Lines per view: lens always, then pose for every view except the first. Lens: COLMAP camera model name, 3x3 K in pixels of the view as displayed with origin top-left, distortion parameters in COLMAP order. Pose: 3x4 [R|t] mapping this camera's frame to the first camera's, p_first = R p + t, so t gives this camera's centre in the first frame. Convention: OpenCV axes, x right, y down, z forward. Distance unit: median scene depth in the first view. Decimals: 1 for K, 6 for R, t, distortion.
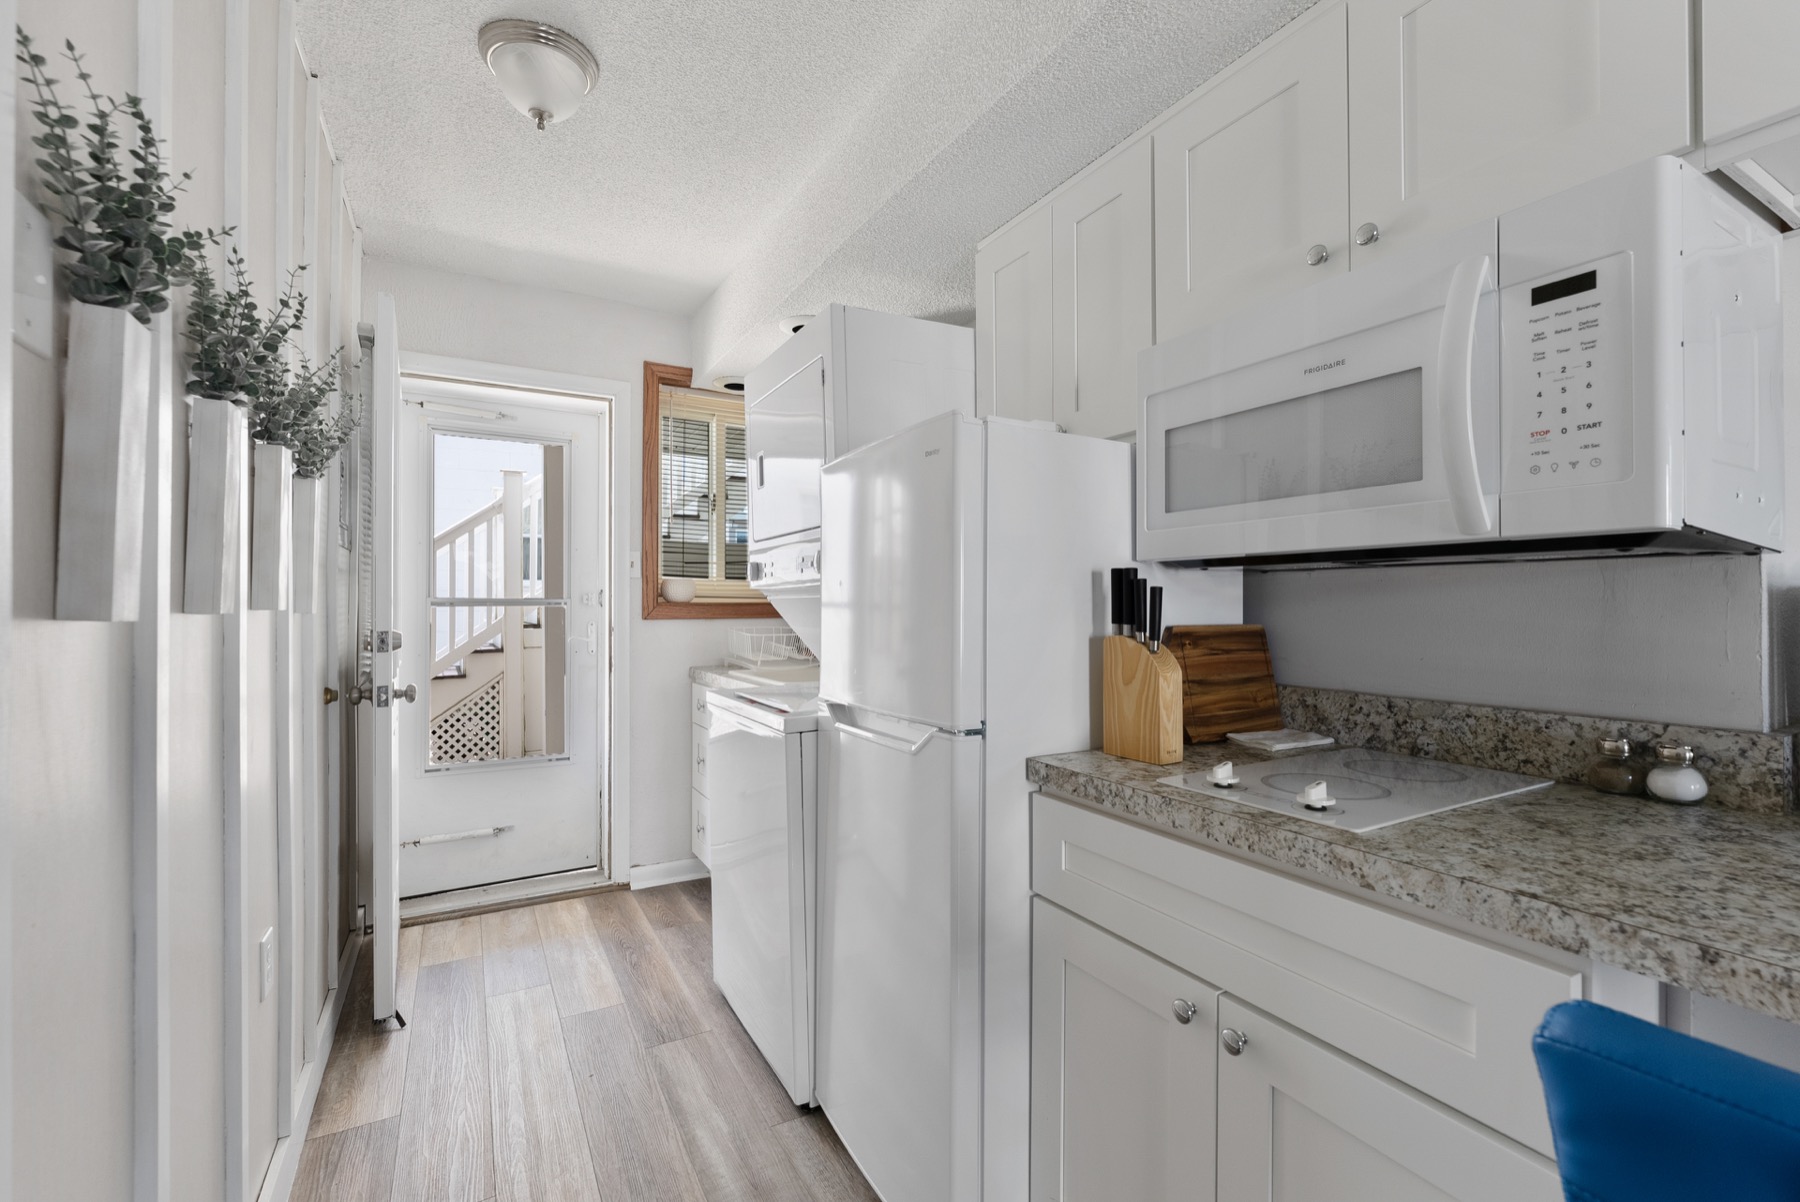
lens RADIAL K [[783.2, 0, 901.3], [0, 783.2, 603.7], [0, 0, 1]] dist [0.002335, 0.000283]
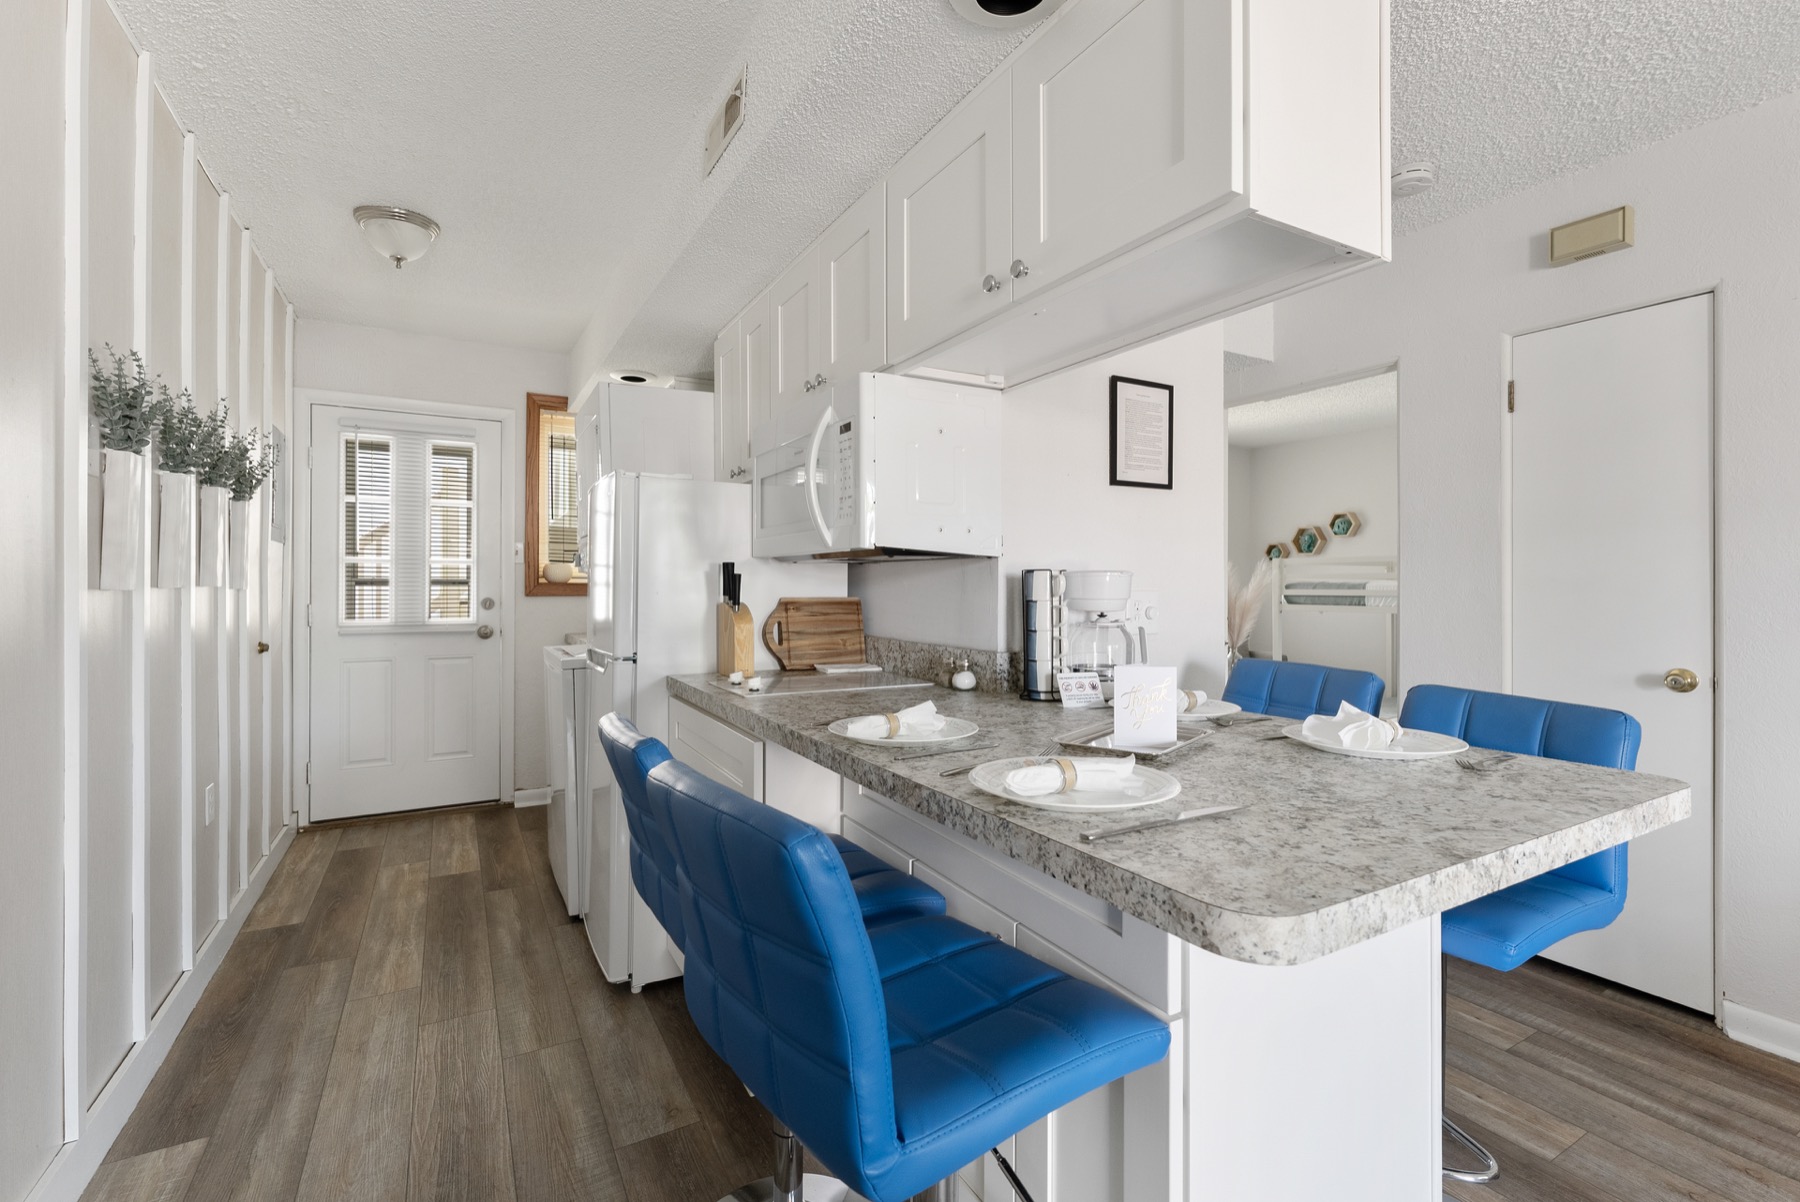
lens RADIAL K [[783.2, 0, 896.2], [0, 783.2, 584.4], [0, 0, 1]] dist [0.002335, 0.000283]
pose [[0.999945, 0.001361, 0.010429, 0.611771], [-0.001363, 0.999999, 0.000233, 0.000164], [-0.010429, -0.000247, 0.999946, -0.657740]]
